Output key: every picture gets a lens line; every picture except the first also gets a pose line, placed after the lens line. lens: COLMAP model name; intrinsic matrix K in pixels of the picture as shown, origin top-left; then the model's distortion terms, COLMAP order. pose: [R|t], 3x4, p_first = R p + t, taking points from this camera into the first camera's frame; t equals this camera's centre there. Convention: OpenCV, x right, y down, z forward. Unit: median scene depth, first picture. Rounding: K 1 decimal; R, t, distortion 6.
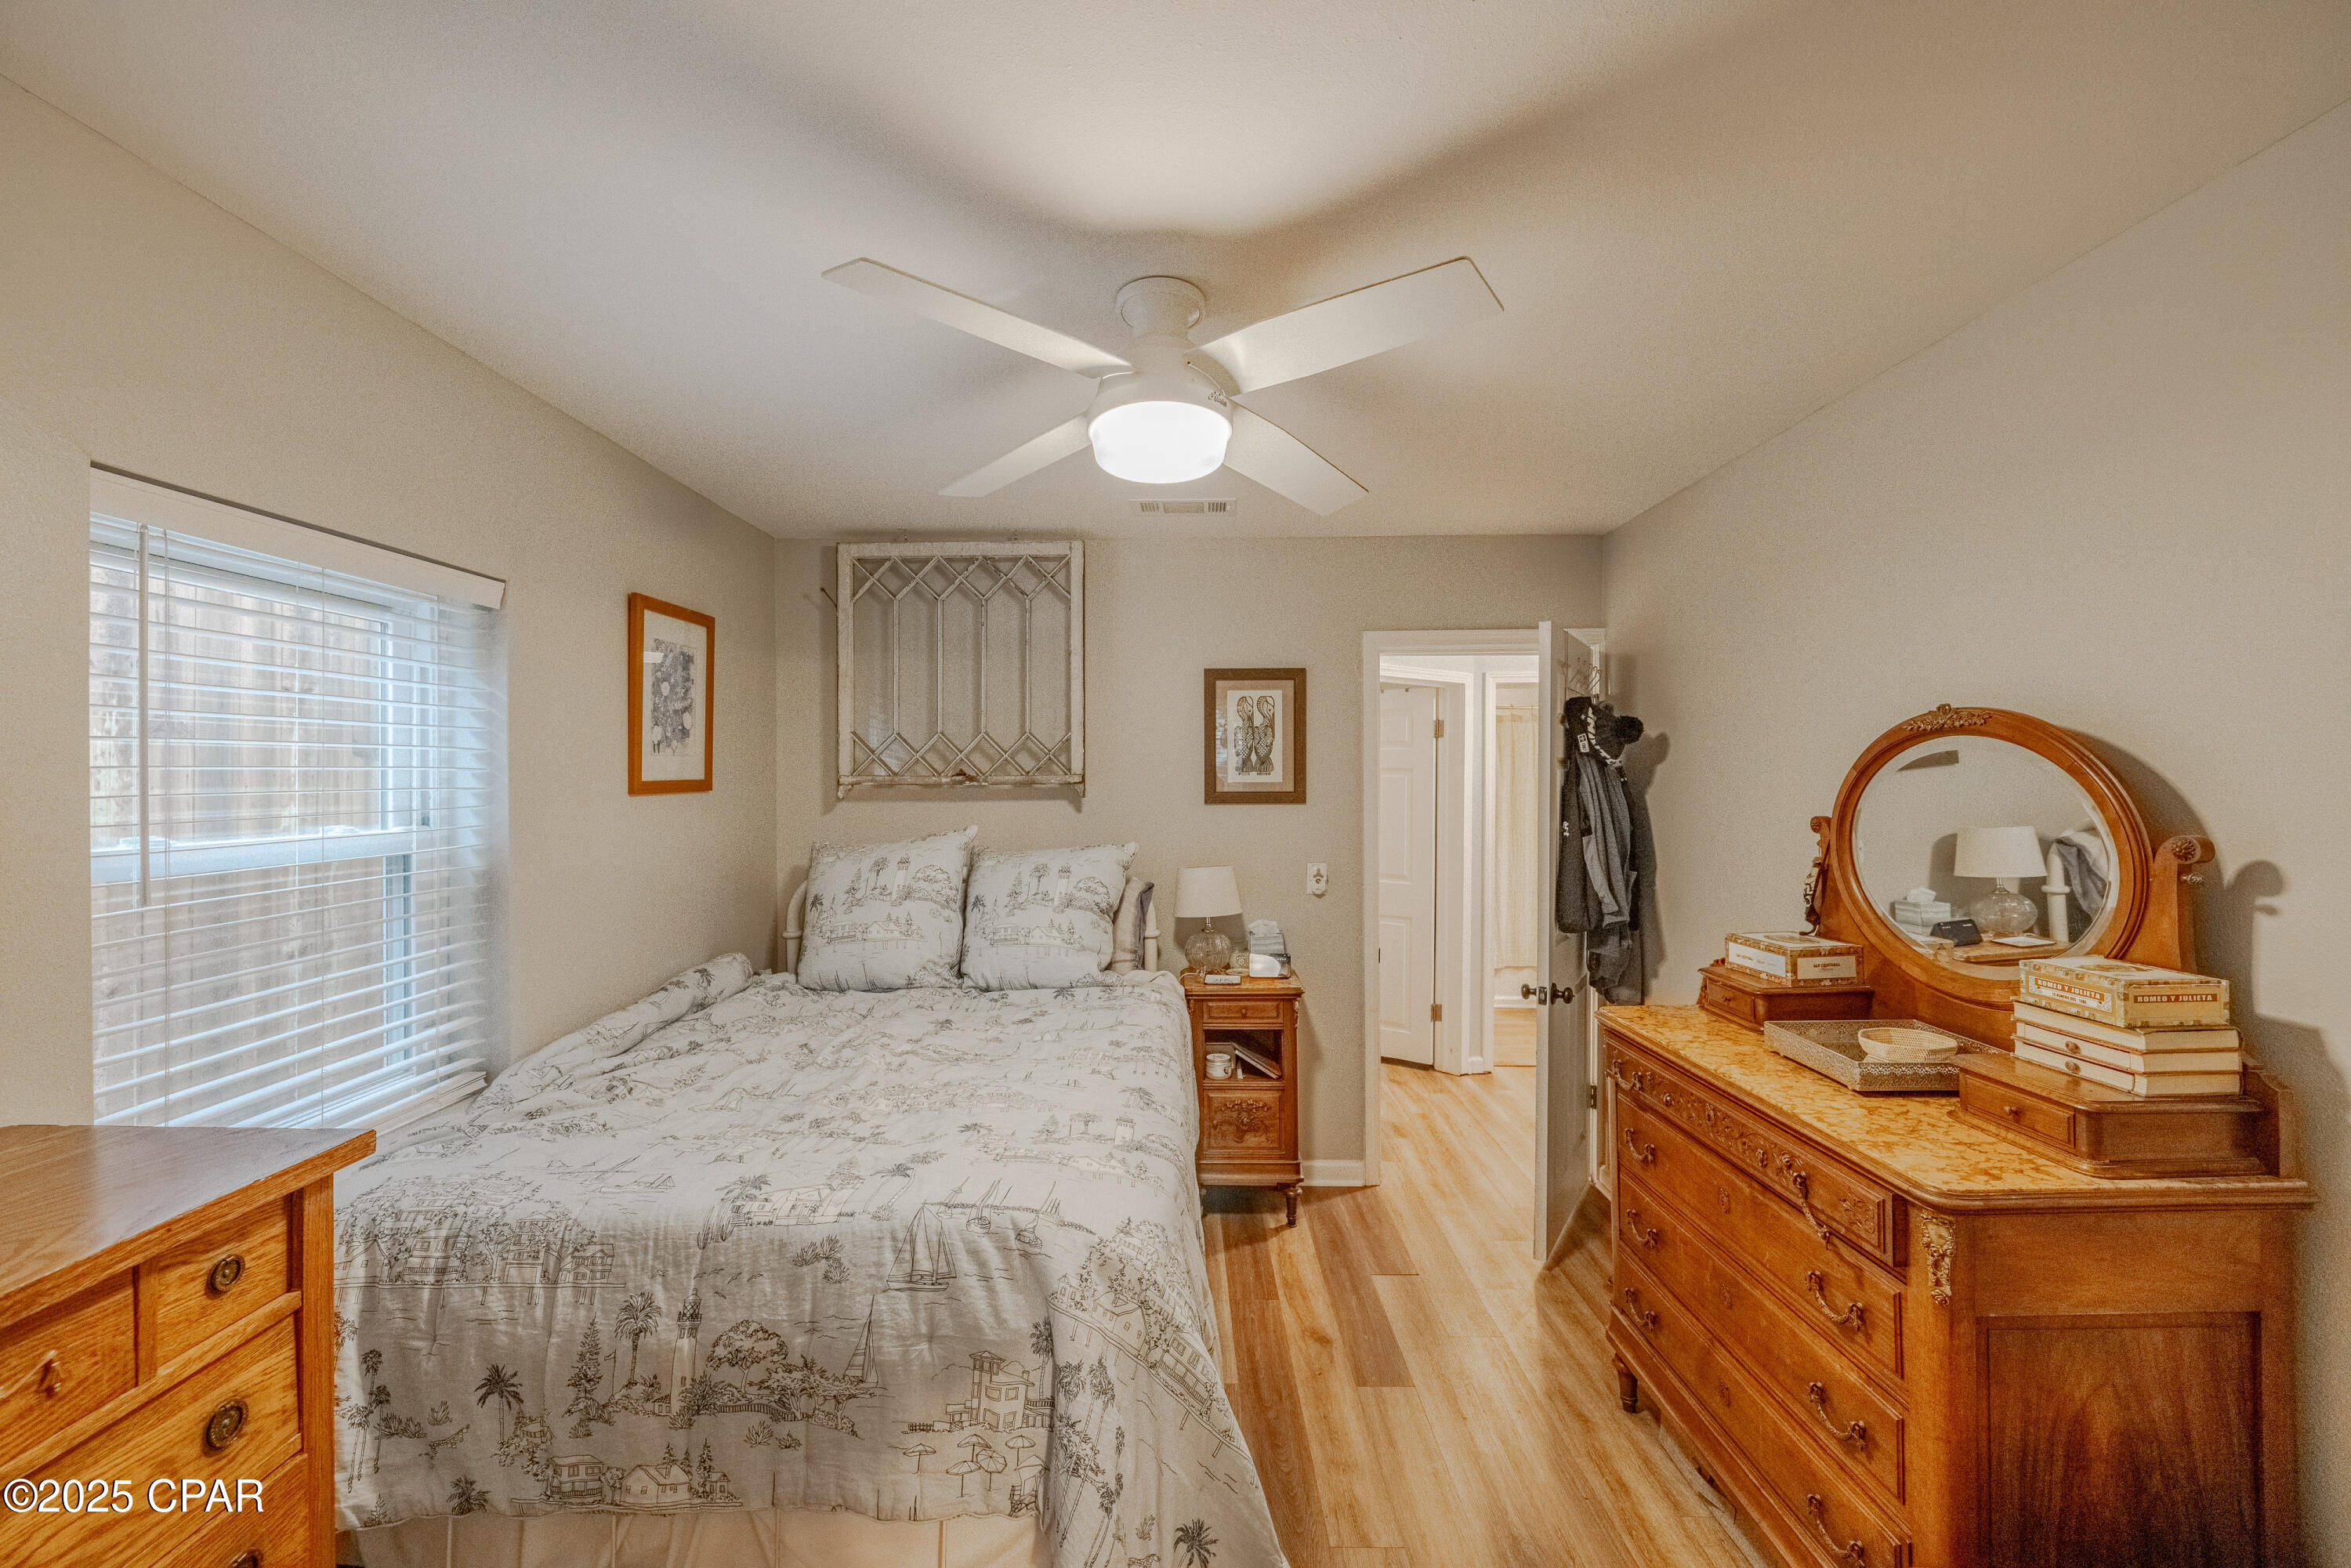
lens RADIAL K [[1008.8, 0, 1175.5], [0, 1008.8, 784.0], [0, 0, 1]] dist [0.000005, -0.000044]
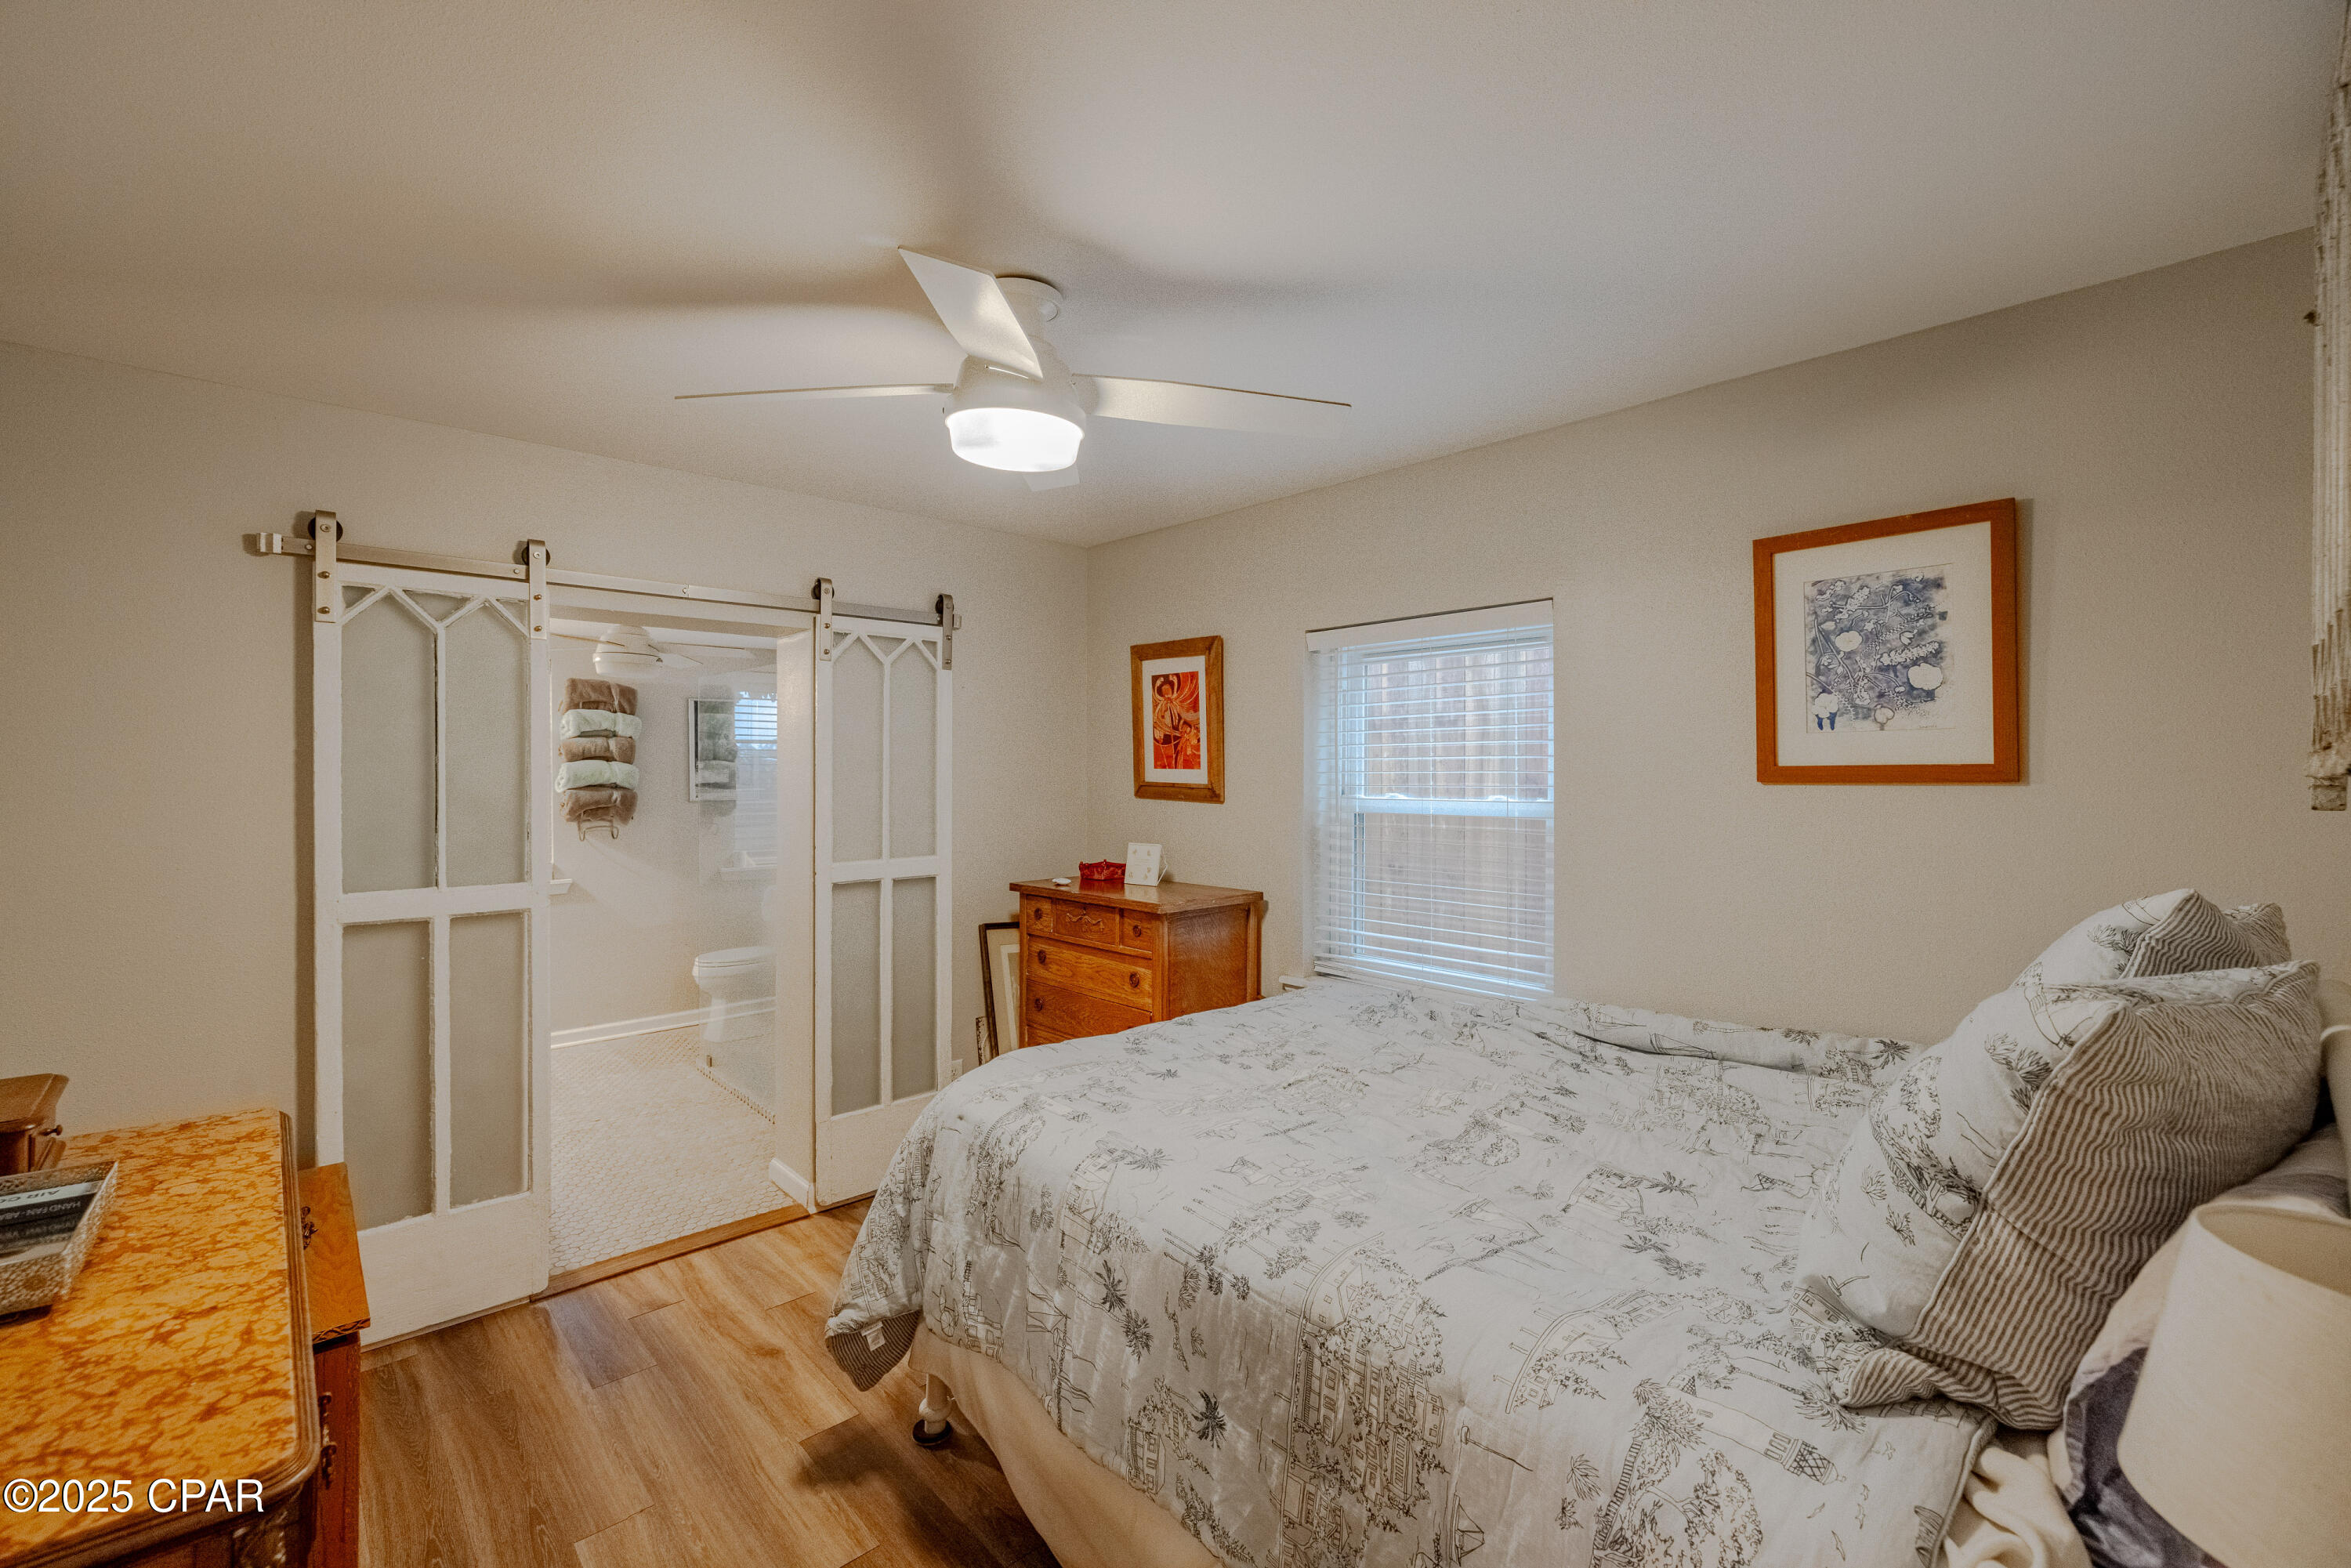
lens RADIAL K [[1008.8, 0, 1175.5], [0, 1008.8, 784.0], [0, 0, 1]] dist [0.000005, -0.000044]
pose [[-0.739484, 0.009734, -0.673104, 0.533497], [-0.003077, 0.999836, 0.017839, -0.001407], [0.673167, 0.015263, -0.739333, 1.789162]]
